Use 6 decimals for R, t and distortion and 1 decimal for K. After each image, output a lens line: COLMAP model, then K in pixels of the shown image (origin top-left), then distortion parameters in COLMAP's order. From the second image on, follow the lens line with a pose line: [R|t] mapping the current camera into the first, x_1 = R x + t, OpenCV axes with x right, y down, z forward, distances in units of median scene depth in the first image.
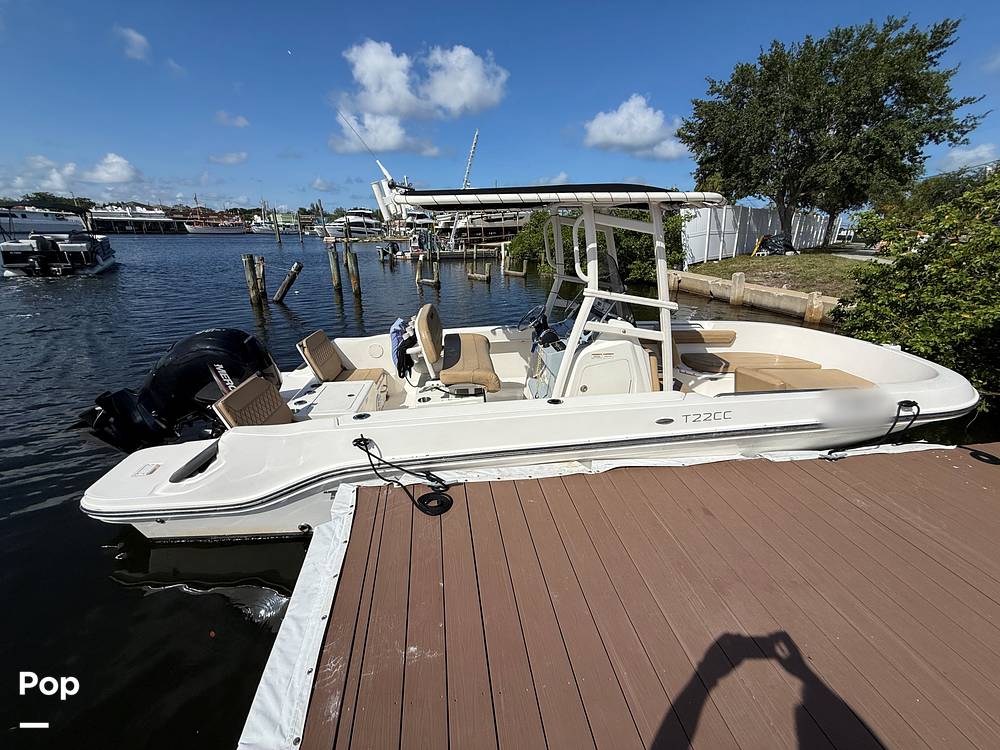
lens RADIAL K [[394.9, 0, 500.4], [0, 394.9, 360.2], [0, 0, 1]] dist [0.001722, 0.000540]
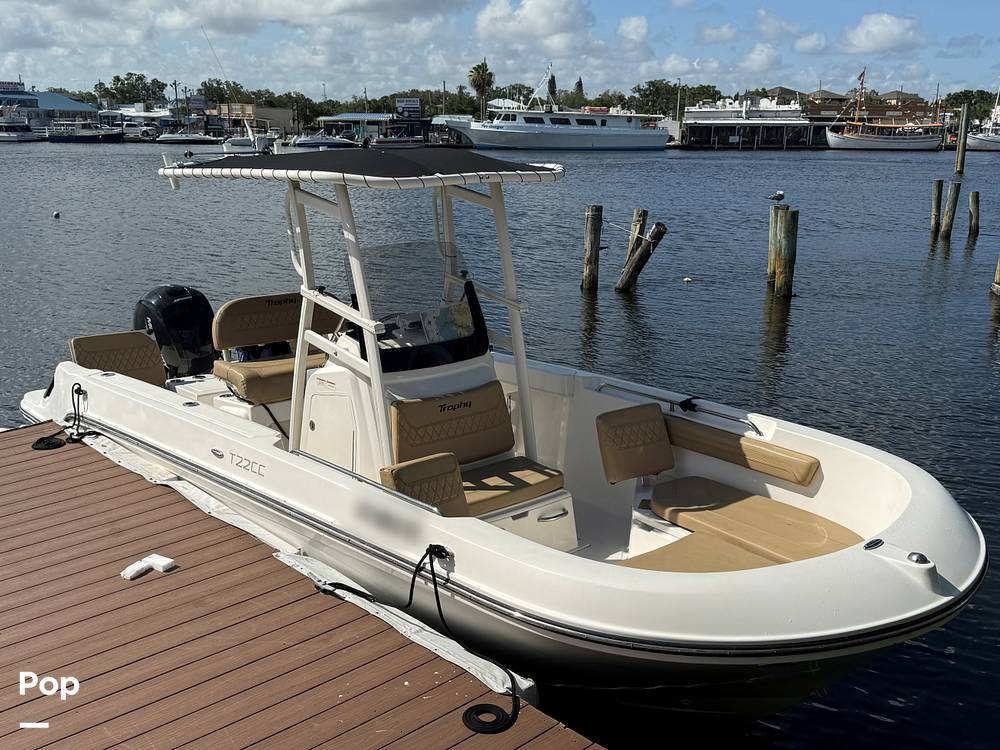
lens RADIAL K [[1049.6, 0, 500.0], [0, 1049.6, 375.0], [0, 0, 1]] dist [0.061722, -0.006263]
pose [[0.526614, 0.187782, -0.829106, 0.309150], [-0.265663, 0.962803, 0.049325, -0.031366], [0.807528, 0.194288, 0.556912, 0.028829]]
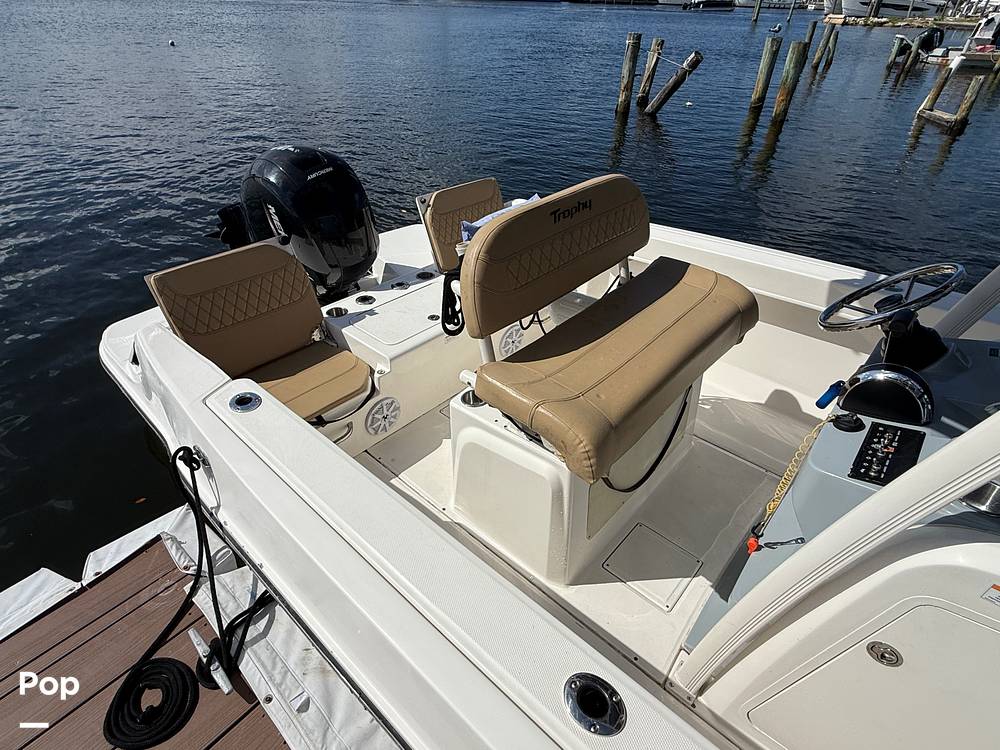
lens RADIAL K [[529.8, 0, 500.0], [0, 529.8, 375.0], [0, 0, 1]] dist [-0.003159, 0.000311]
pose [[0.633083, 0.458485, -0.623697, 0.029751], [-0.255127, 0.884288, 0.391082, -0.025525], [0.730832, -0.088465, 0.676800, 0.091579]]
